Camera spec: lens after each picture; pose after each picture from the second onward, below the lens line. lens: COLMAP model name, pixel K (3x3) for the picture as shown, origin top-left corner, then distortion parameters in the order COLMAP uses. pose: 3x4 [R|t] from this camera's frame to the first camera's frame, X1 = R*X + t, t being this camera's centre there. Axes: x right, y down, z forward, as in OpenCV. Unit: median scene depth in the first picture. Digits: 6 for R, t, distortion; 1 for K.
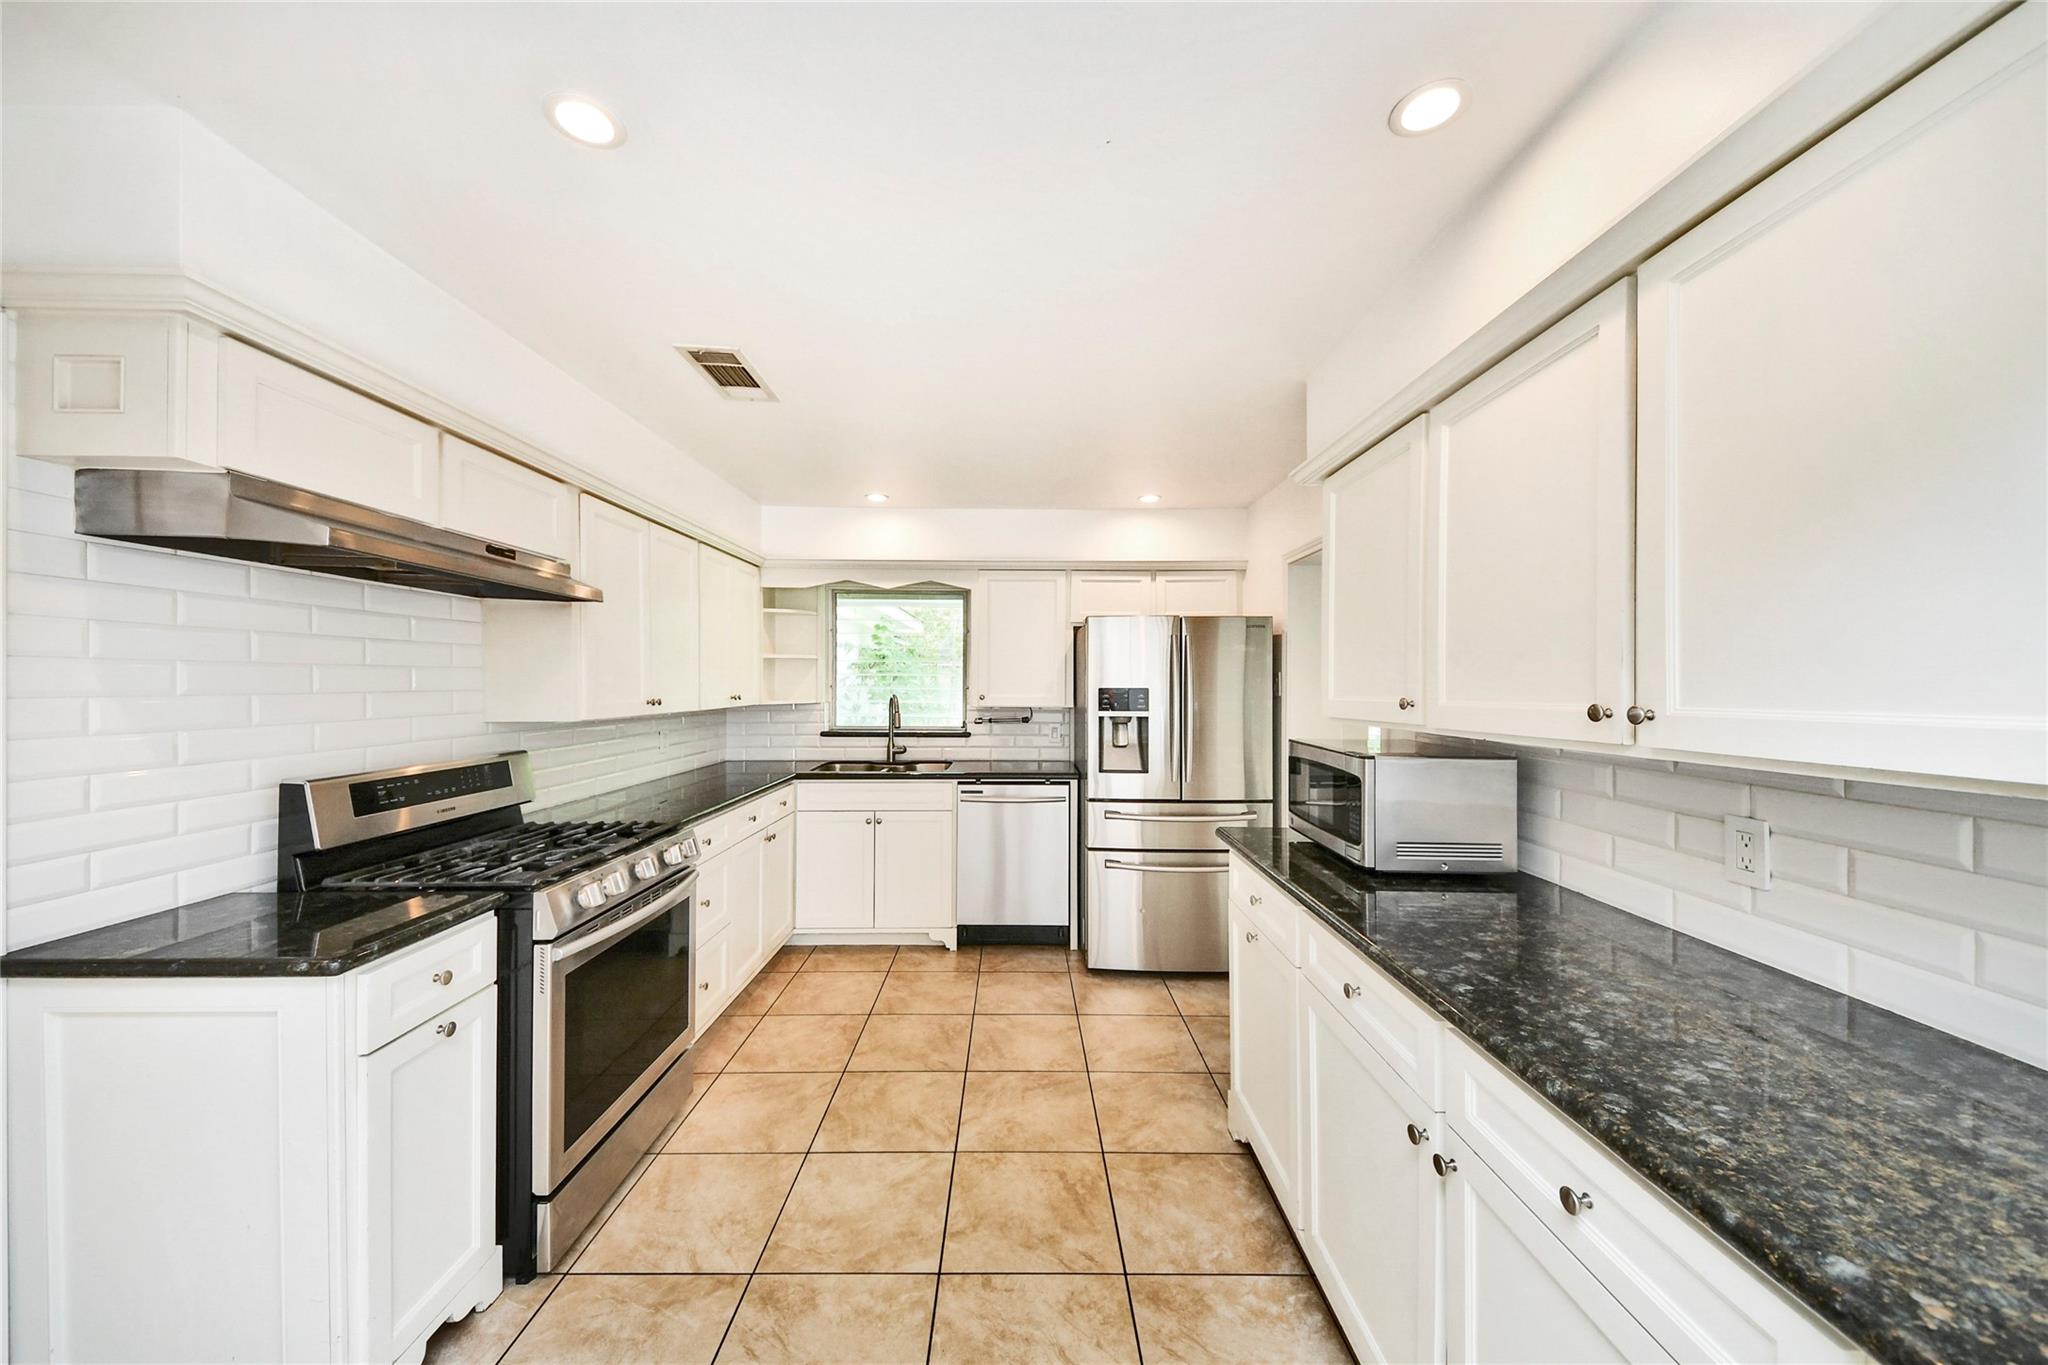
lens RADIAL K [[716.7, 0, 1038.0], [0, 716.7, 670.1], [0, 0, 1]] dist [0.006204, -0.004807]
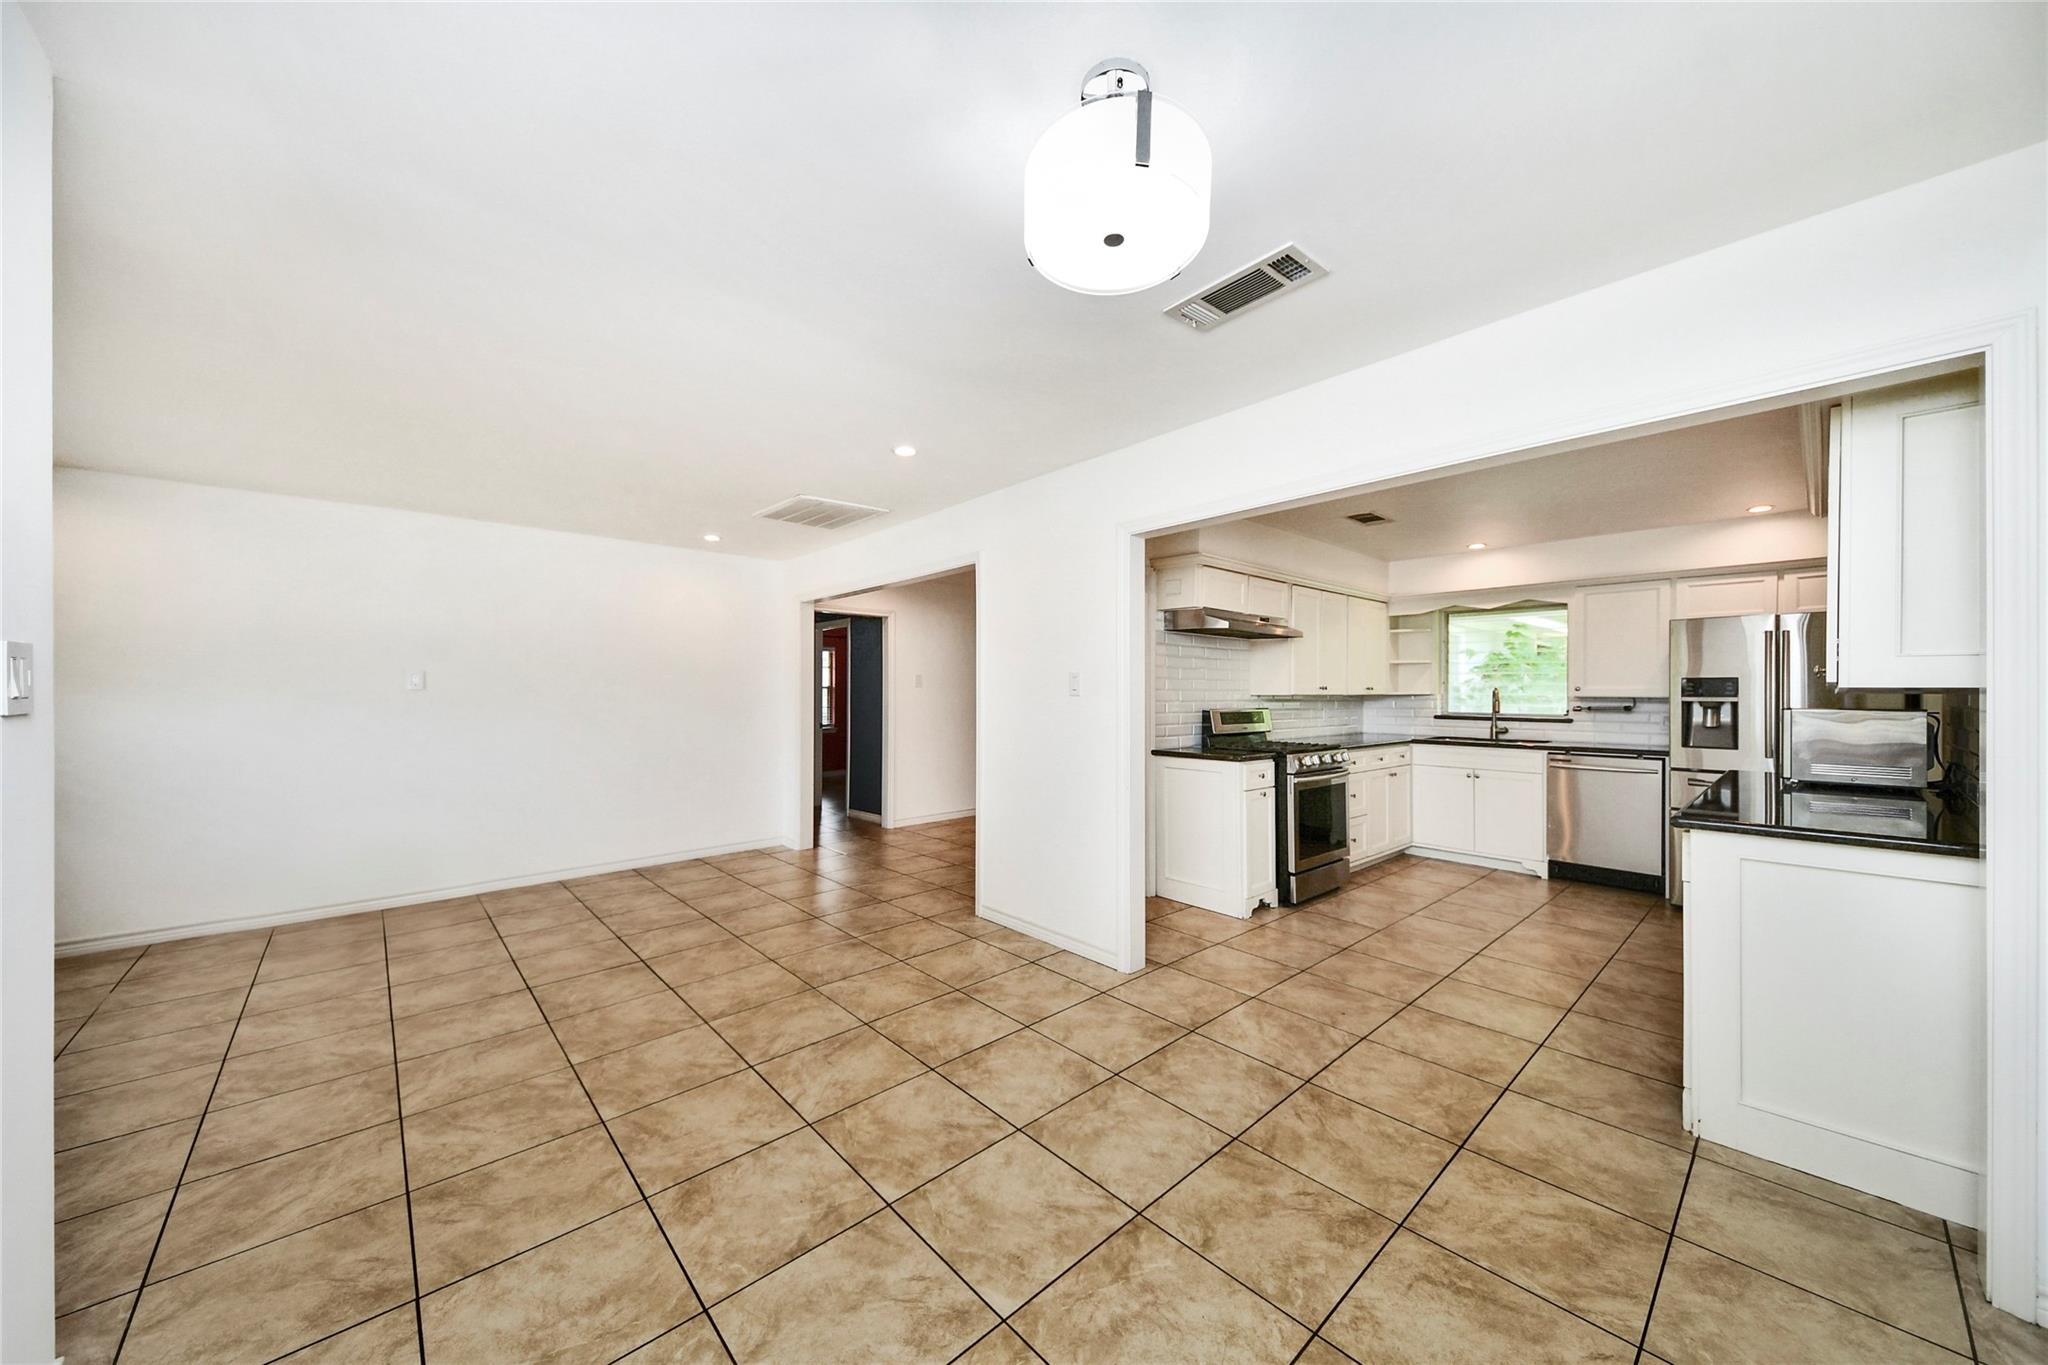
lens RADIAL K [[716.7, 0, 991.5], [0, 716.7, 683.5], [0, 0, 1]] dist [0.006204, -0.004807]
pose [[0.628080, -0.013745, -0.778027, 0.424443], [0.012380, 0.999894, -0.007671, 0.042427], [0.778050, -0.004815, 0.628184, -0.960021]]
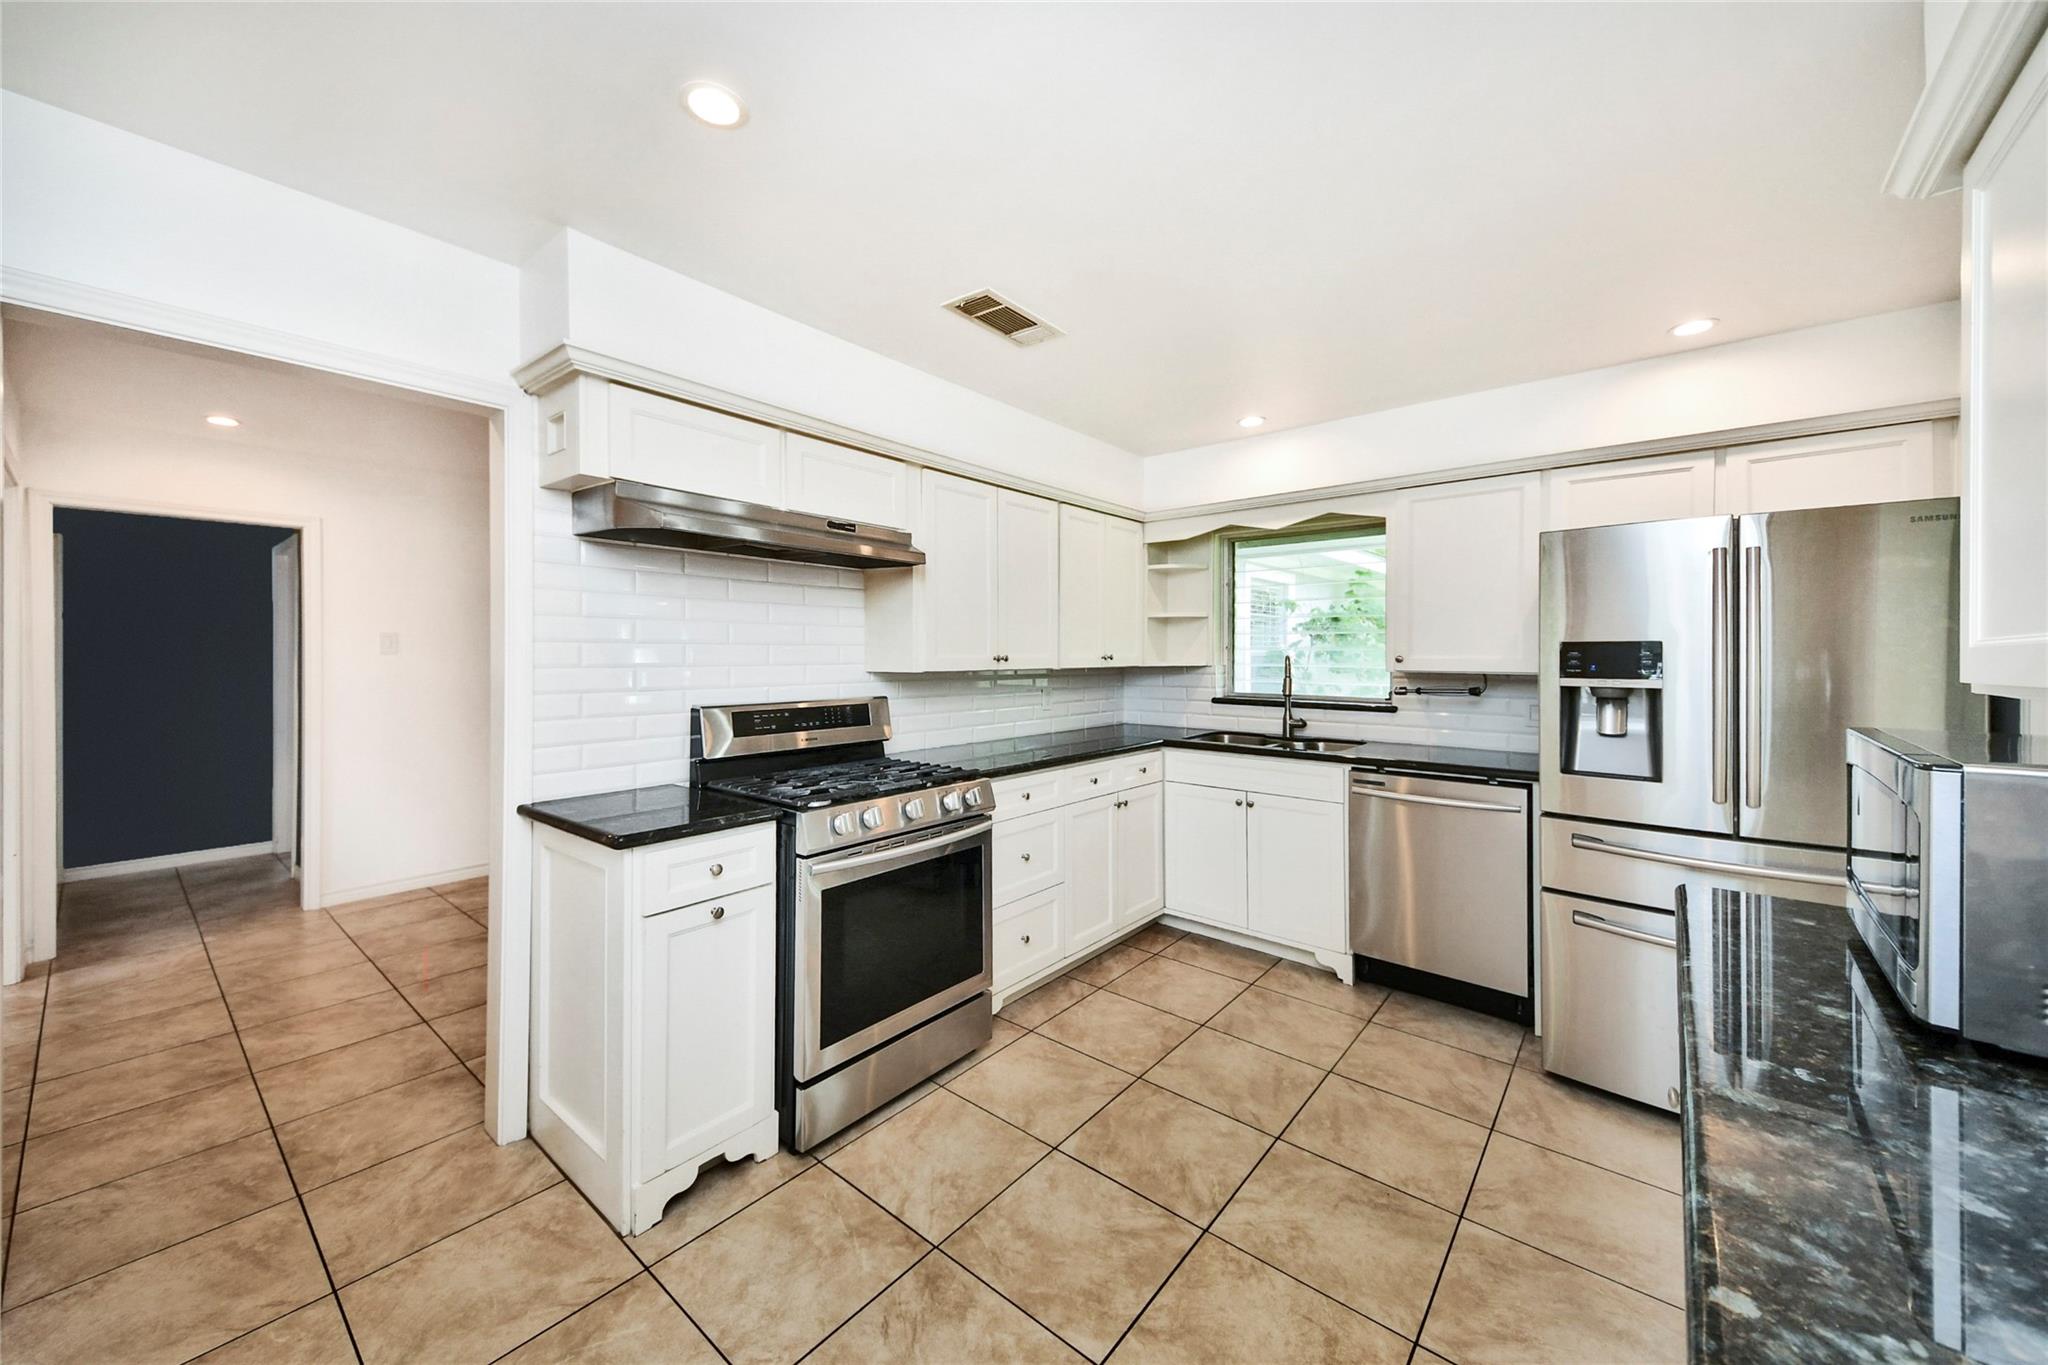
lens RADIAL K [[762.5, 0, 1016.4], [0, 762.5, 646.4], [0, 0, 1]] dist [0.025561, -0.003328]
pose [[0.750434, -0.011363, -0.660848, 0.254955], [0.014444, 0.999895, -0.000792, 0.033289], [0.660788, -0.008951, 0.750519, 0.213190]]
